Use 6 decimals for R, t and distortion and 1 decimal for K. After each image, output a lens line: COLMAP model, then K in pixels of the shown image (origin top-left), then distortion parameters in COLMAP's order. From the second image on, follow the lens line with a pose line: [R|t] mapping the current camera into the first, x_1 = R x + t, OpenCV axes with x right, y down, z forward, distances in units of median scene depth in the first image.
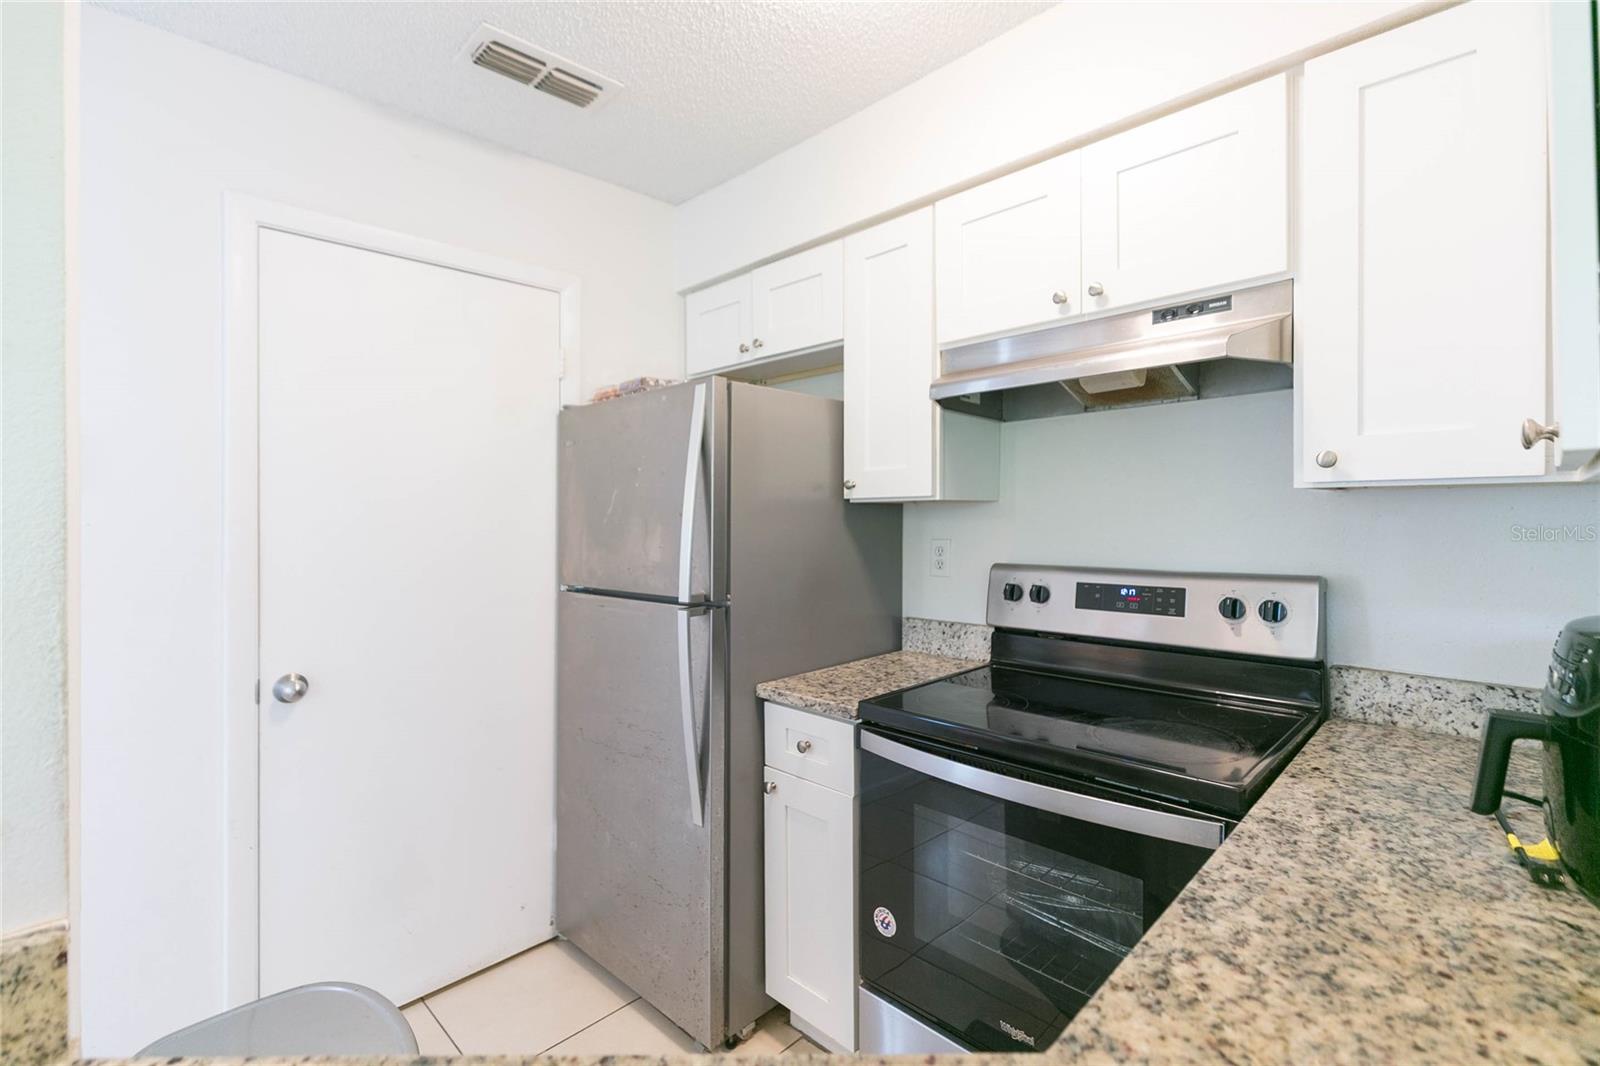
lens RADIAL K [[731.5, 0, 820.8], [0, 731.5, 507.9], [0, 0, 1]] dist [0.004390, -0.000564]
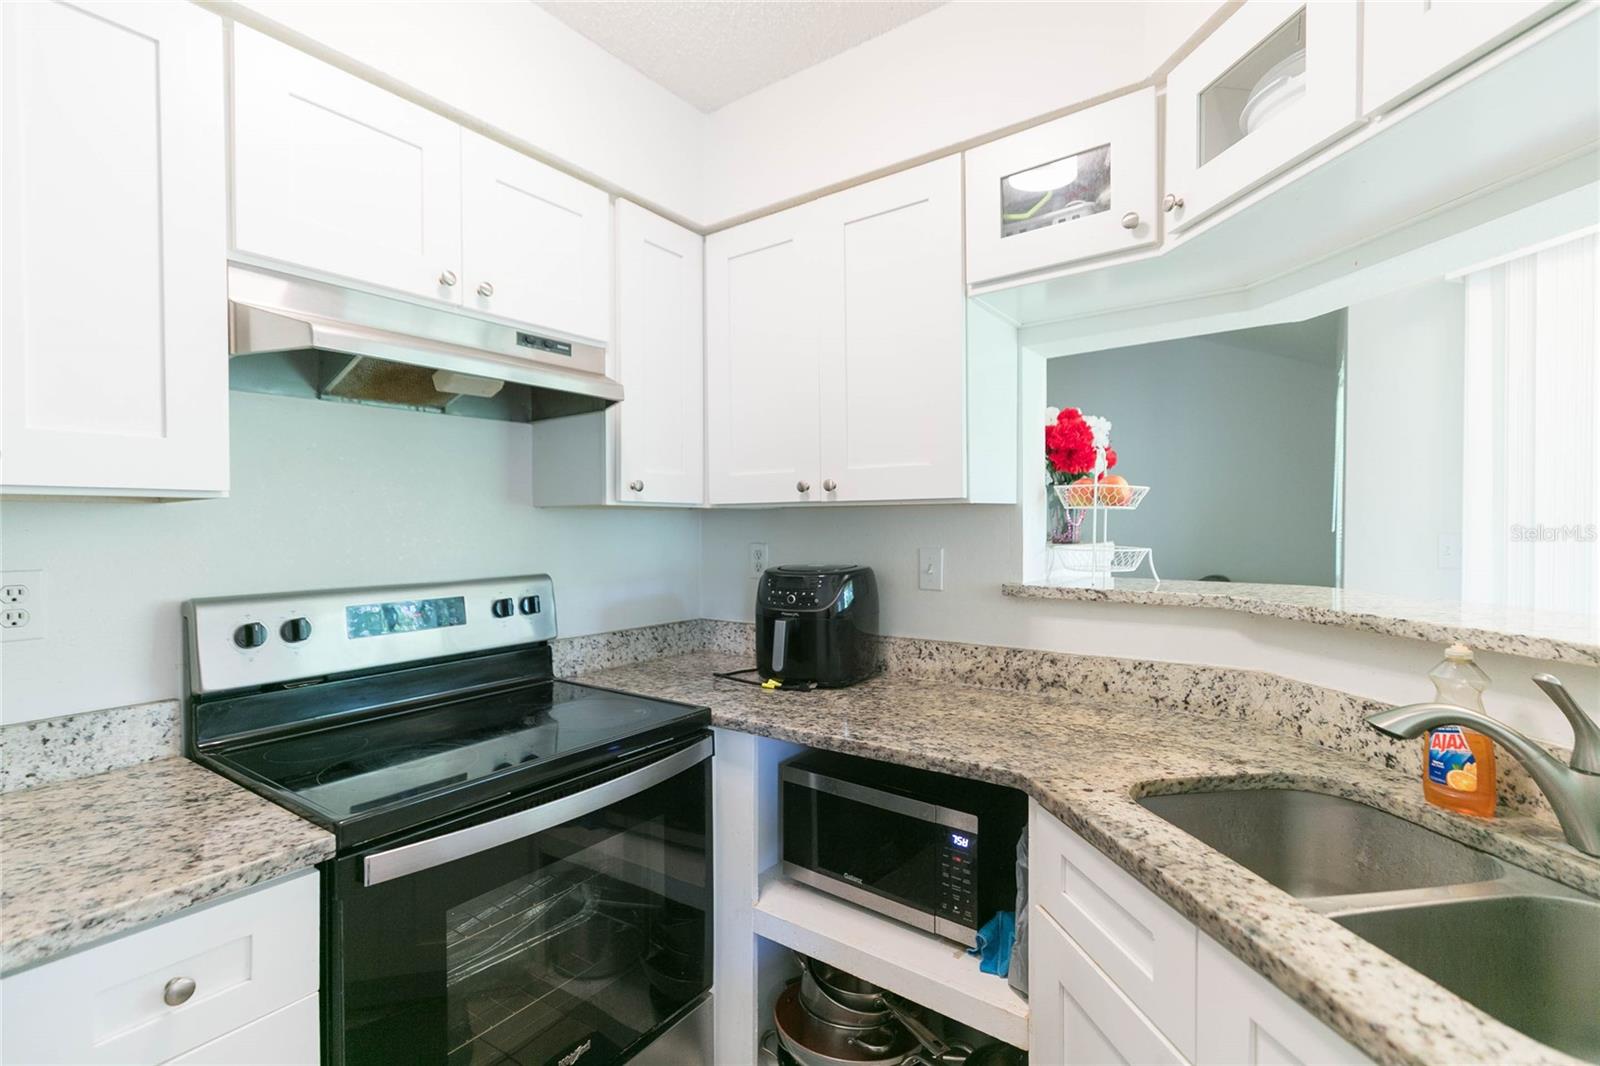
lens RADIAL K [[731.5, 0, 797.3], [0, 731.5, 537.3], [0, 0, 1]] dist [0.004390, -0.000564]
pose [[-0.149539, -0.006640, 0.988734, -0.604437], [-0.001427, 0.999978, 0.006499, 0.019071], [-0.988755, -0.000439, -0.149545, 0.699160]]
